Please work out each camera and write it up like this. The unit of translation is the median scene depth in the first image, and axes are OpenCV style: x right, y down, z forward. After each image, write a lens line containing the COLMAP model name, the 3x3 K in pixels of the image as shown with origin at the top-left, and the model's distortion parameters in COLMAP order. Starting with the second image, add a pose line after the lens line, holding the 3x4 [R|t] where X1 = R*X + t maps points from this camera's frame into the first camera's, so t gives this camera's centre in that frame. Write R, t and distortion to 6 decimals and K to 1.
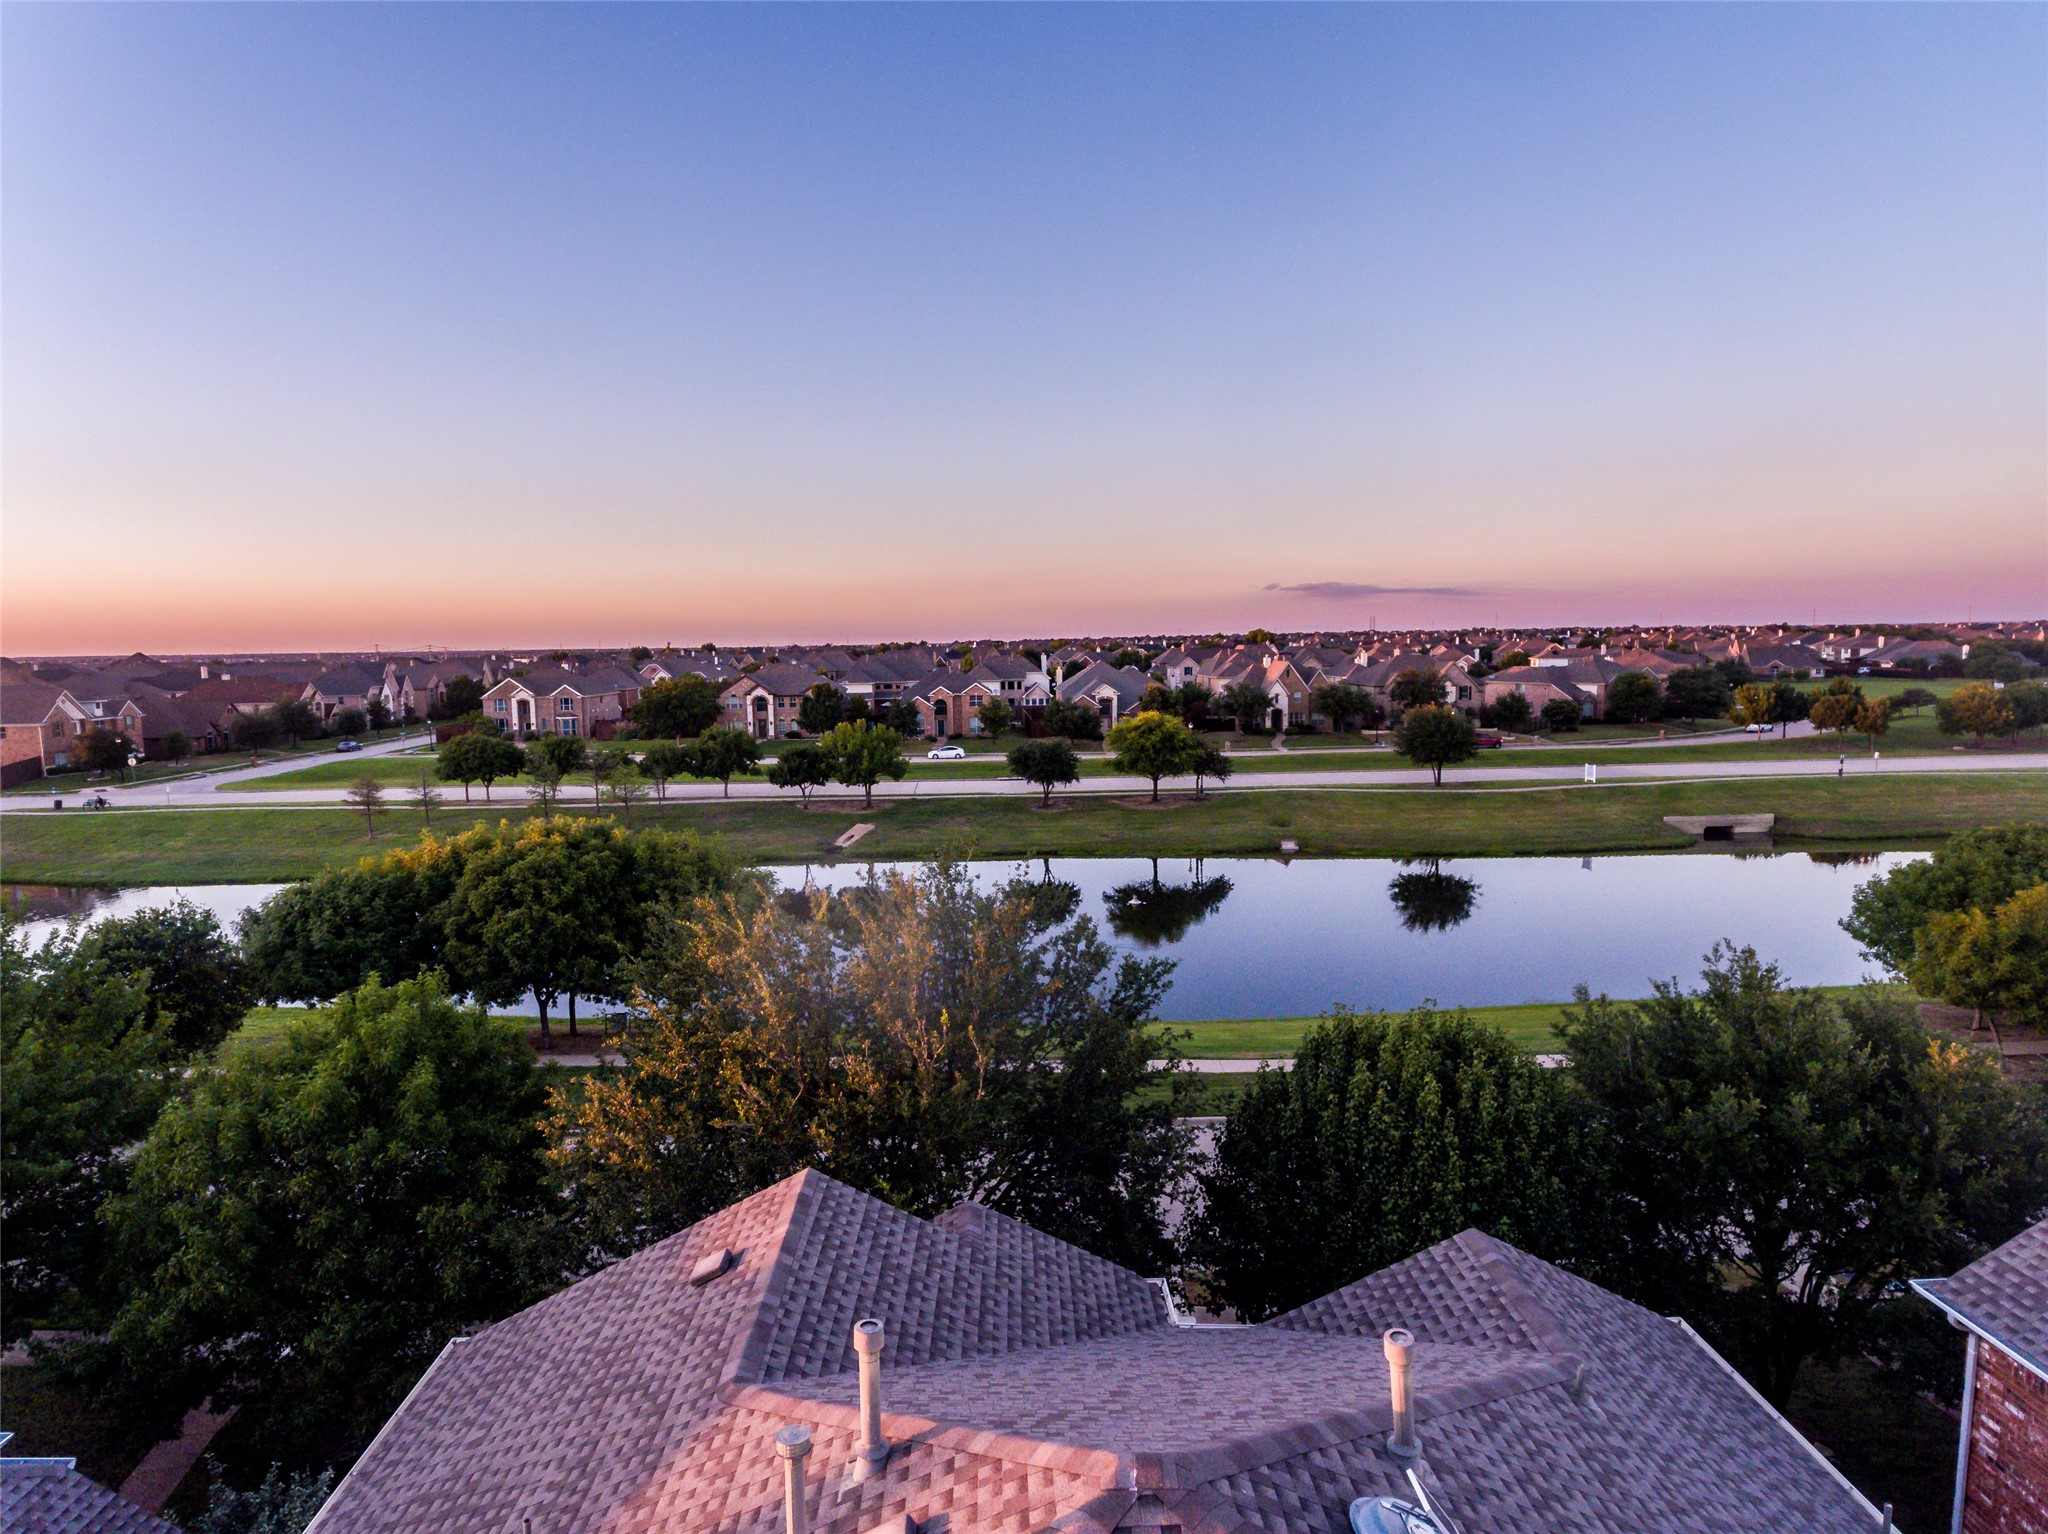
lens RADIAL K [[1203.0, 0, 986.9], [0, 1203.0, 769.5], [0, 0, 1]] dist [-0.002387, -0.000299]
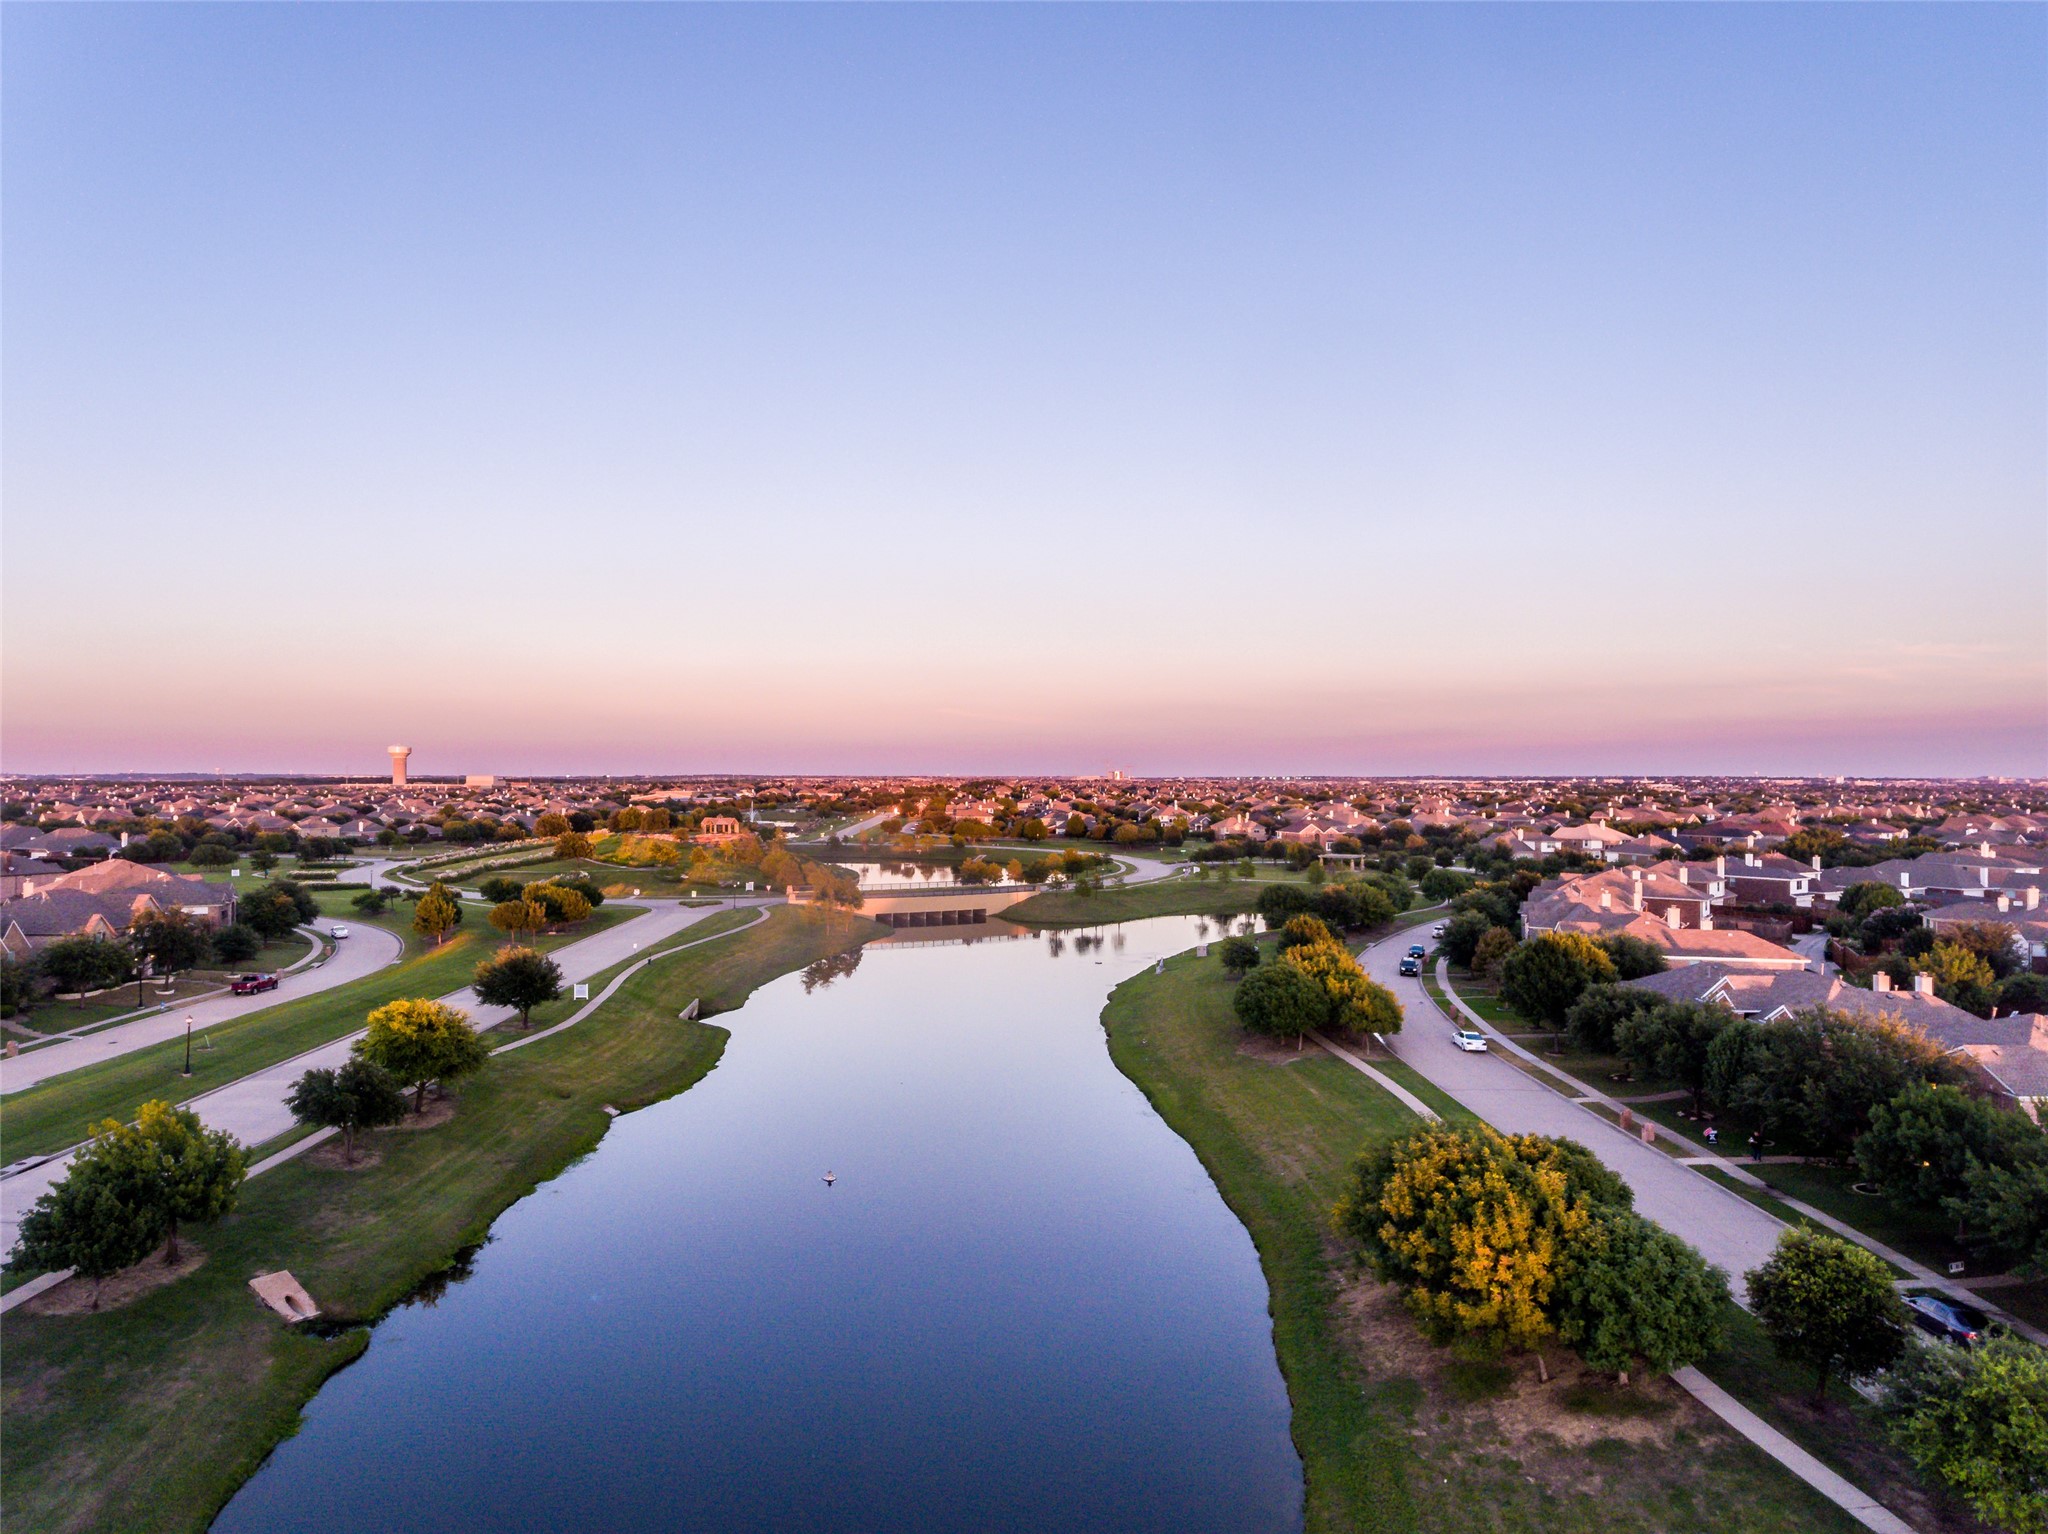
lens RADIAL K [[1203.0, 0, 986.9], [0, 1203.0, 769.5], [0, 0, 1]] dist [-0.002387, -0.000299]
pose [[0.015559, 0.027467, 0.999502, -0.549881], [0.101983, 0.994366, -0.028913, -0.115422], [-0.994664, 0.102382, 0.012670, 0.503194]]
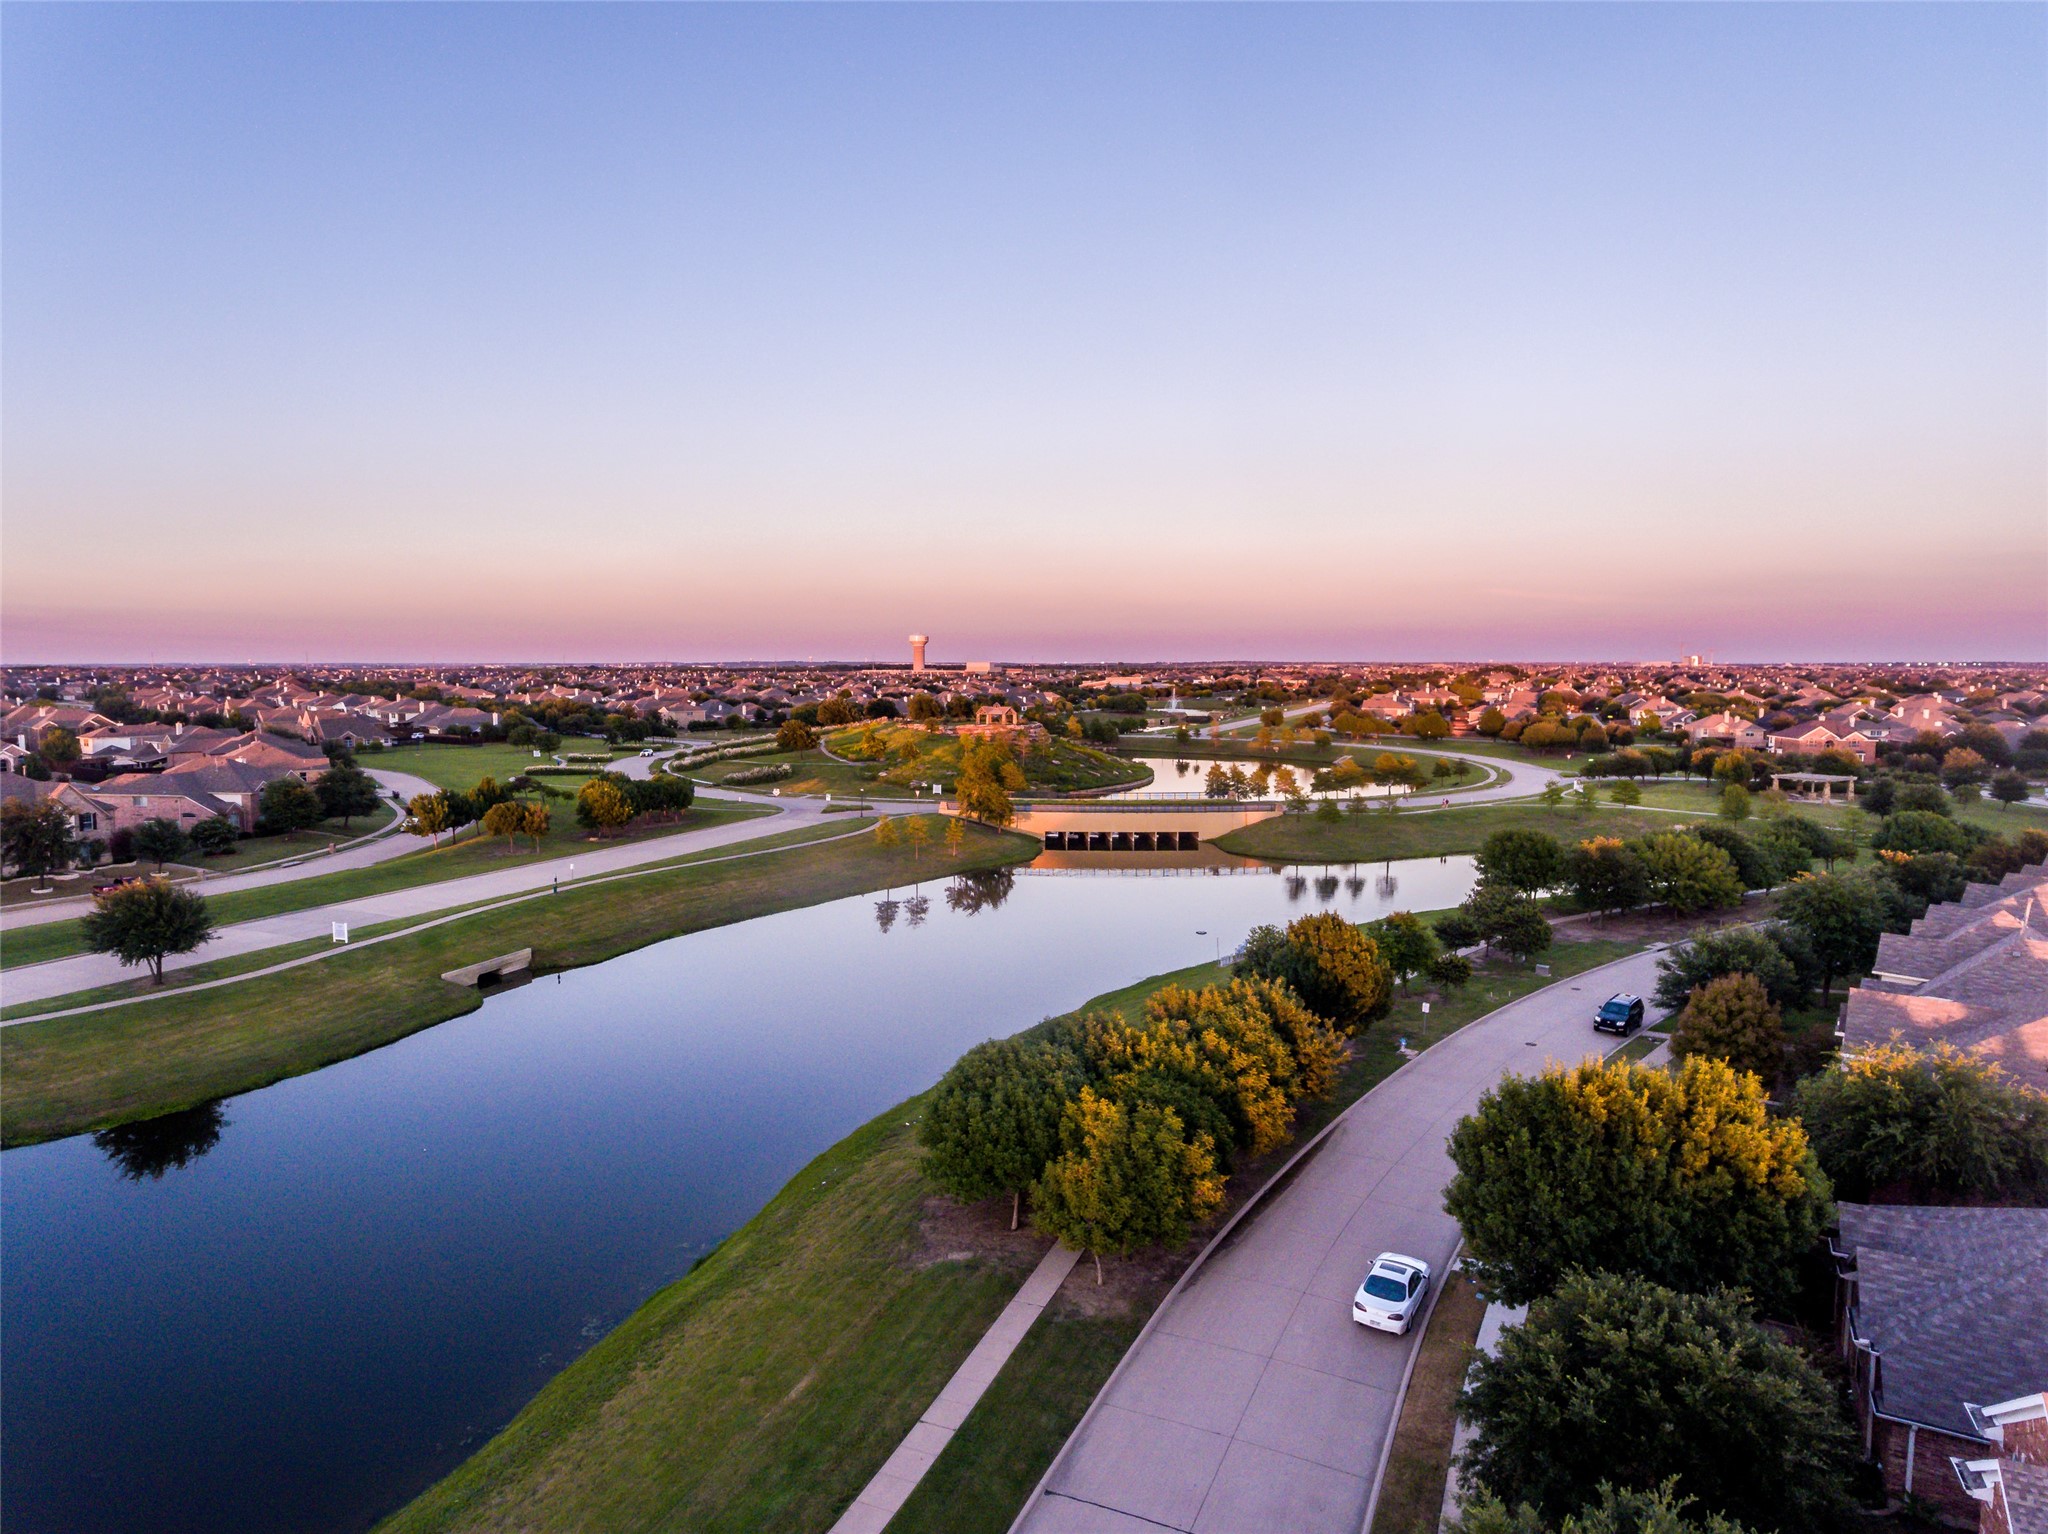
lens RADIAL K [[1203.0, 0, 986.9], [0, 1203.0, 769.5], [0, 0, 1]] dist [-0.002387, -0.000299]
pose [[0.432164, -0.058180, 0.899916, -0.068621], [0.084781, 0.996118, 0.023685, -0.083357], [-0.897801, 0.066060, 0.435419, 0.157564]]
